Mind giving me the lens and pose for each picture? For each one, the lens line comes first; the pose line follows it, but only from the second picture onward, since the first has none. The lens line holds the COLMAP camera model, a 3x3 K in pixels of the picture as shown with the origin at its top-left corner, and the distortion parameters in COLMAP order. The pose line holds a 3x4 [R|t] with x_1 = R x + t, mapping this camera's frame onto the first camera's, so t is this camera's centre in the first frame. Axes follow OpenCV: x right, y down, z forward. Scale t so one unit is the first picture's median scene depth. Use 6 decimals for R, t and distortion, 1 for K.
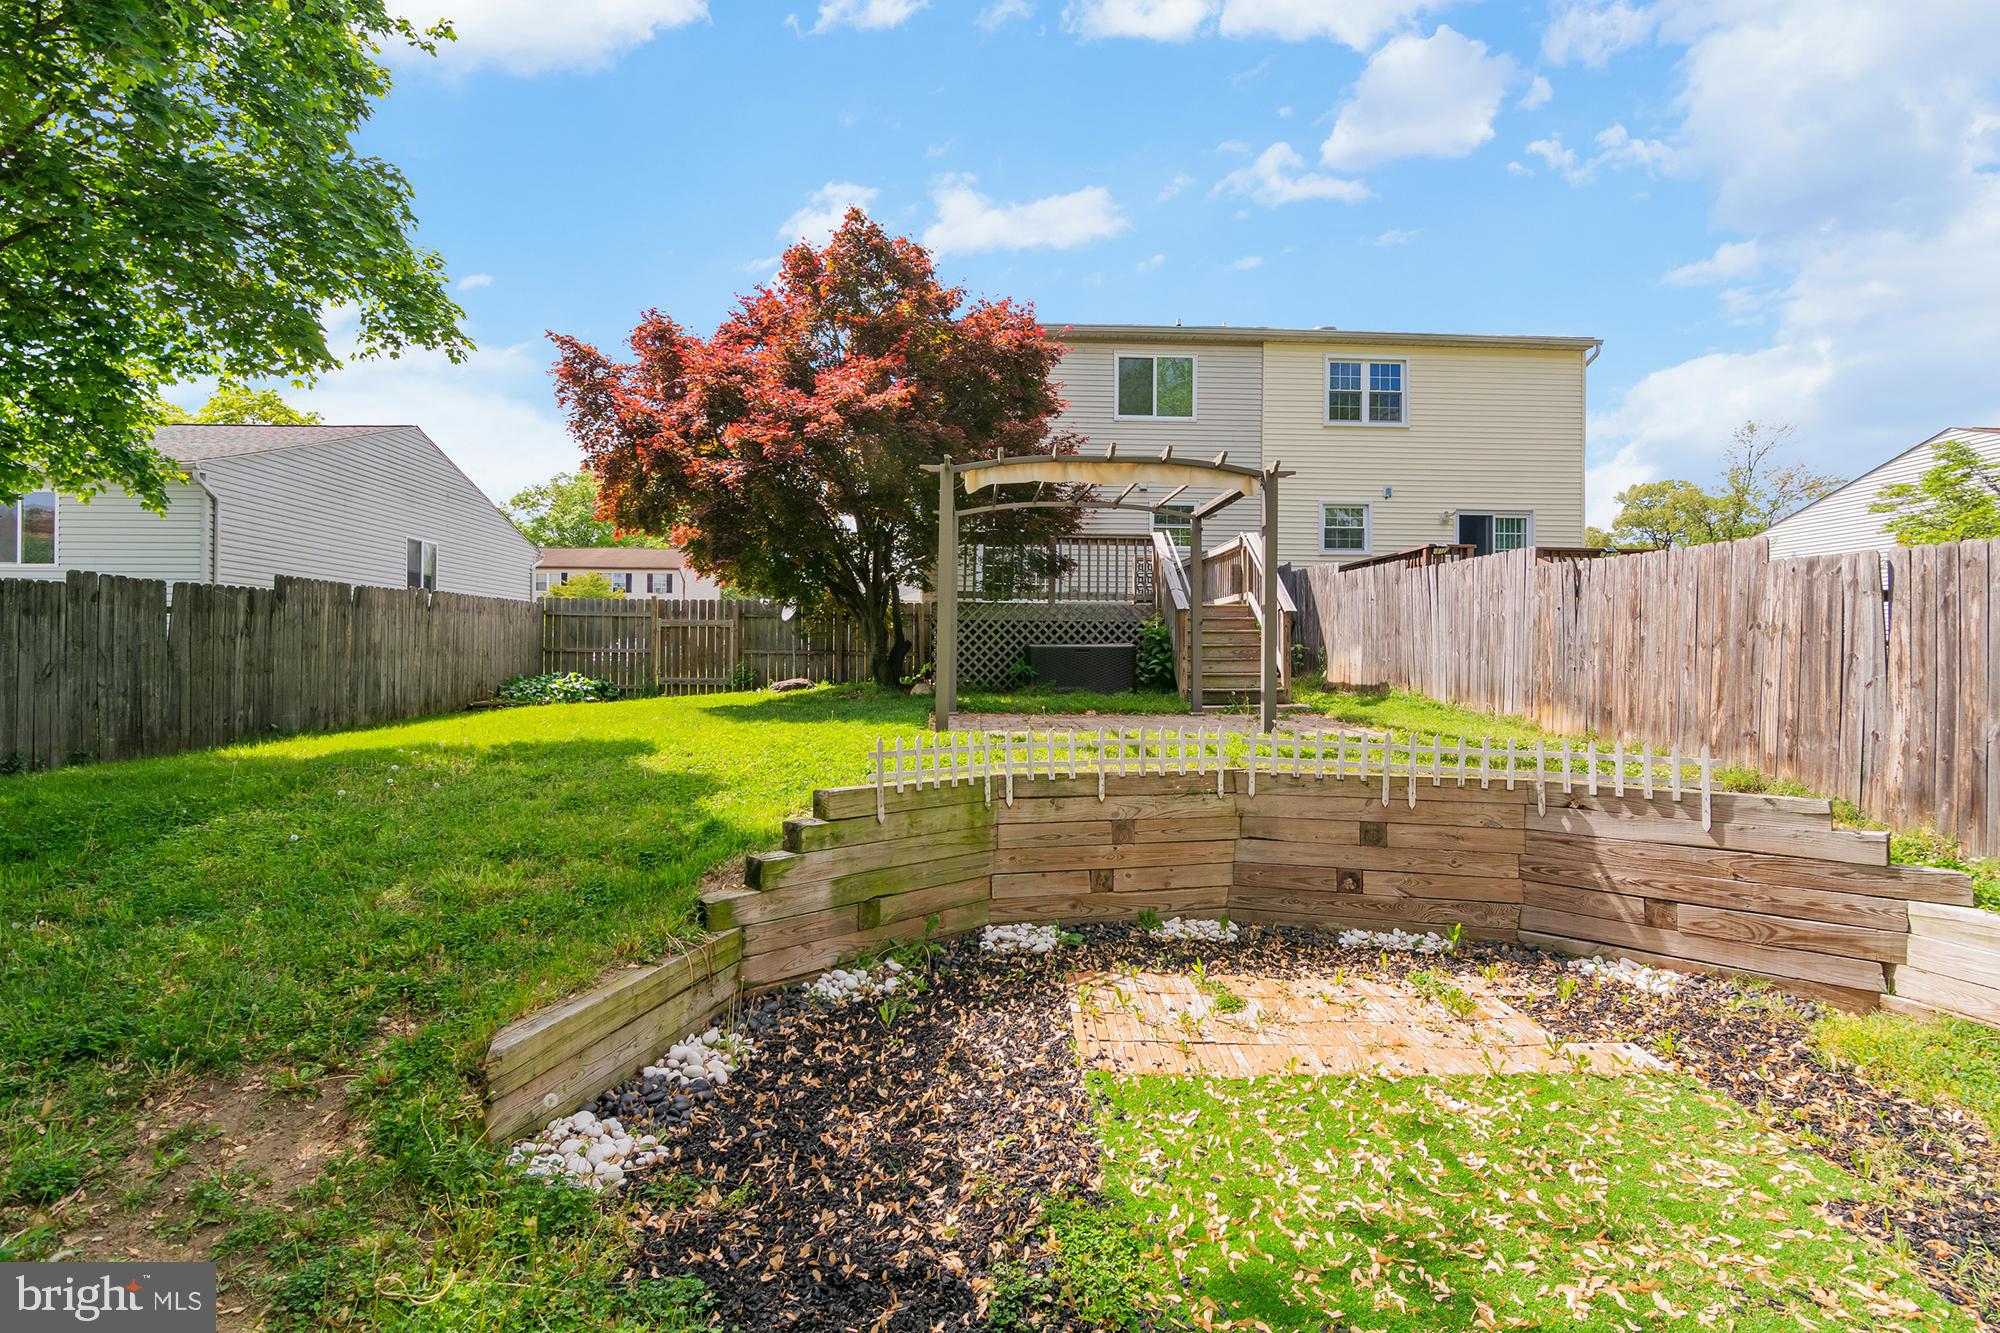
lens RADIAL K [[993.9, 0, 1000.0], [0, 993.9, 666.5], [0, 0, 1]] dist [0.016128, -0.018152]
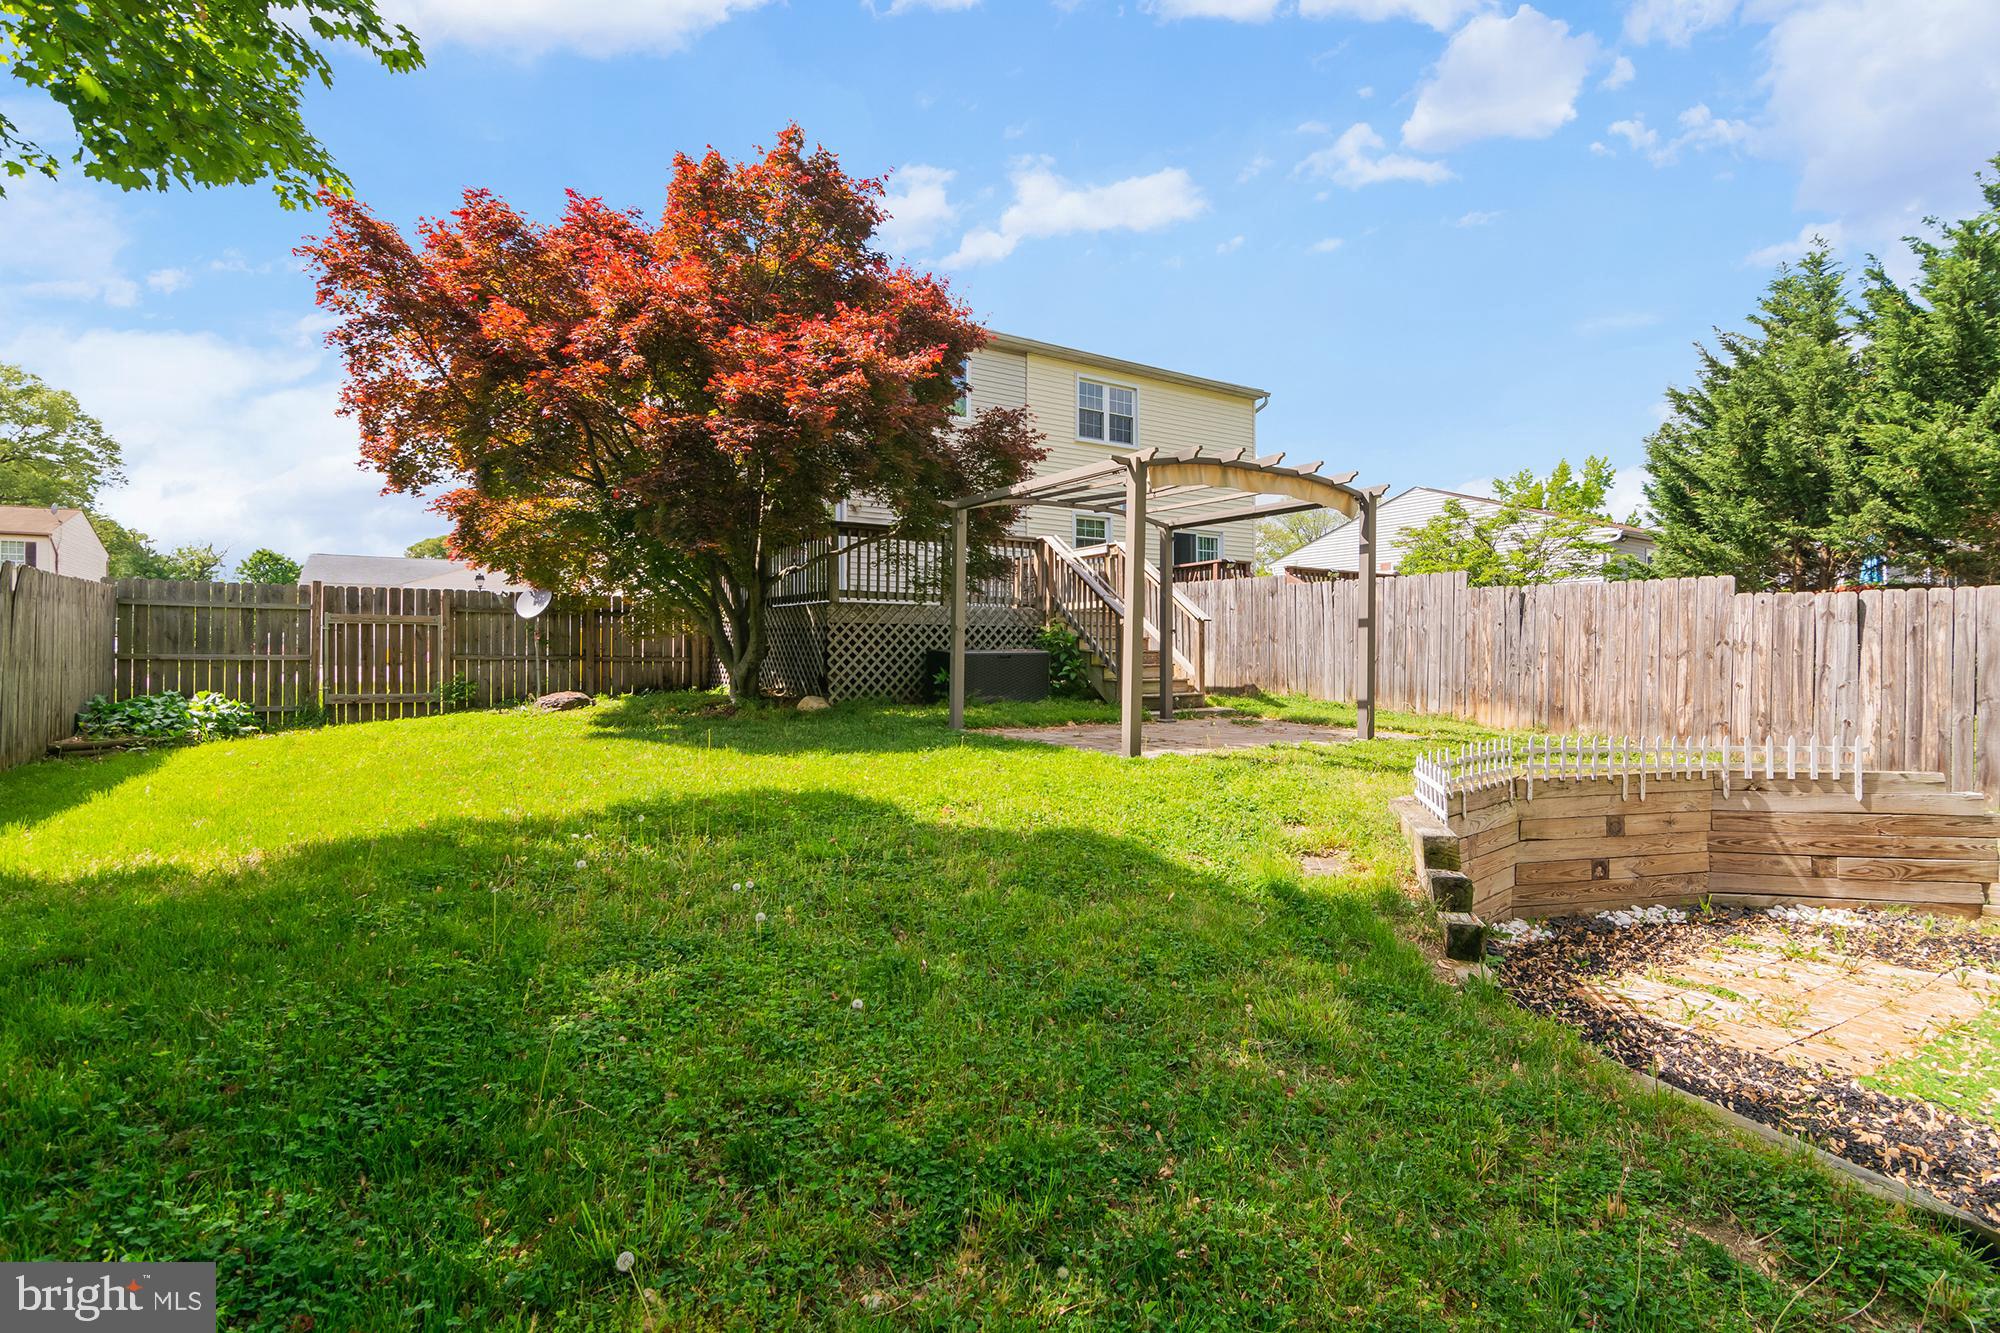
lens RADIAL K [[993.9, 0, 1000.0], [0, 993.9, 666.5], [0, 0, 1]] dist [0.016128, -0.018152]
pose [[0.859792, -0.011664, 0.510511, -0.768890], [0.008861, 0.999929, 0.007923, -0.028393], [-0.510567, -0.002288, 0.859835, 0.354919]]
